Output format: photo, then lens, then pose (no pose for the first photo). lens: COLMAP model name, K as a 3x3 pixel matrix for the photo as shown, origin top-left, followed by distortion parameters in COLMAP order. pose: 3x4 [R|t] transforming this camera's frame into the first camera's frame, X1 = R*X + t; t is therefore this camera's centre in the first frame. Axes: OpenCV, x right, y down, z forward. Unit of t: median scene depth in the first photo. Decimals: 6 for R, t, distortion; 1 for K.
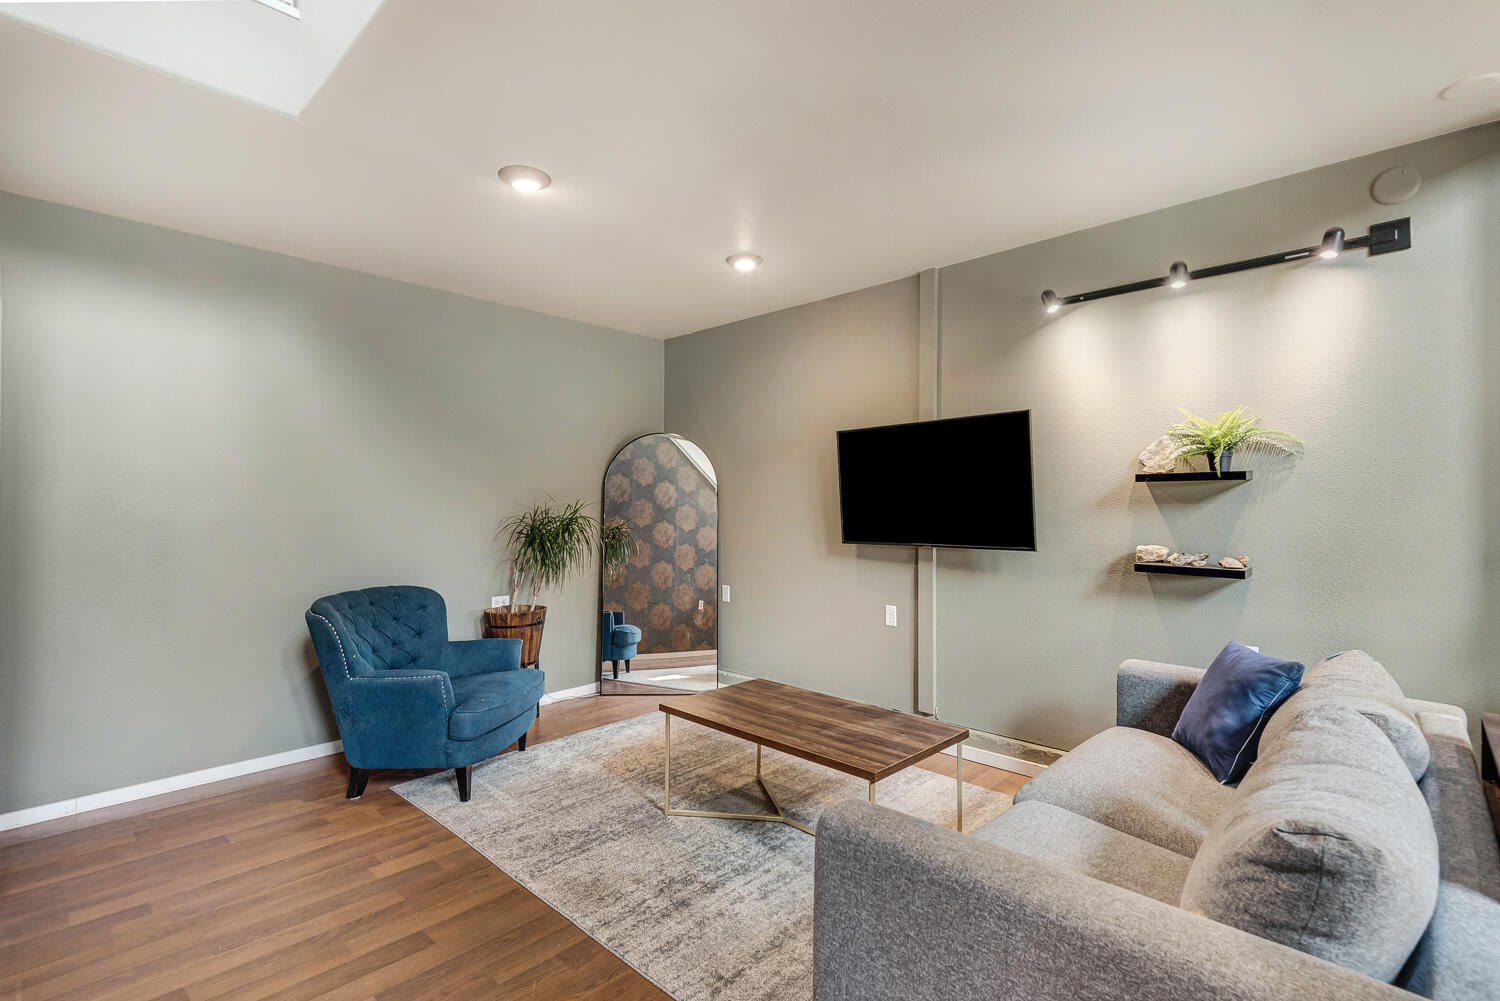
lens RADIAL K [[688.2, 0, 750.0], [0, 688.2, 500.5], [0, 0, 1]] dist [0.000447, 0.000073]
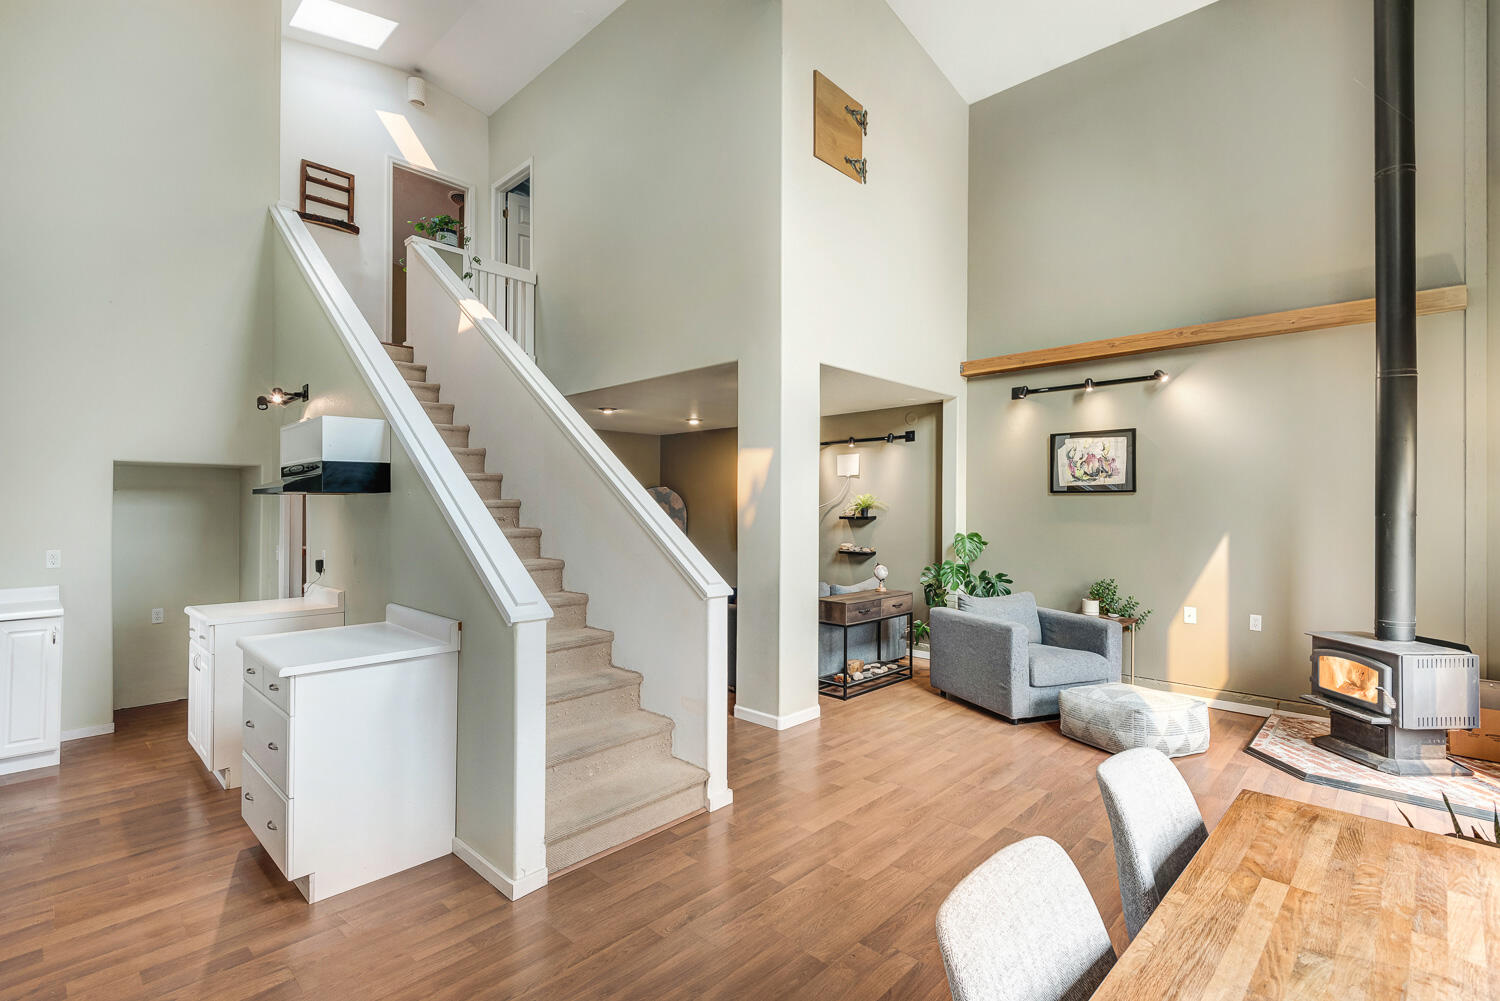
lens RADIAL K [[688.2, 0, 750.0], [0, 688.2, 500.5], [0, 0, 1]] dist [0.000447, 0.000073]
pose [[0.999997, 0.001001, -0.002383, 0.230609], [-0.001004, 0.999999, -0.001186, -0.095500], [0.002382, 0.001188, 0.999996, -1.615408]]
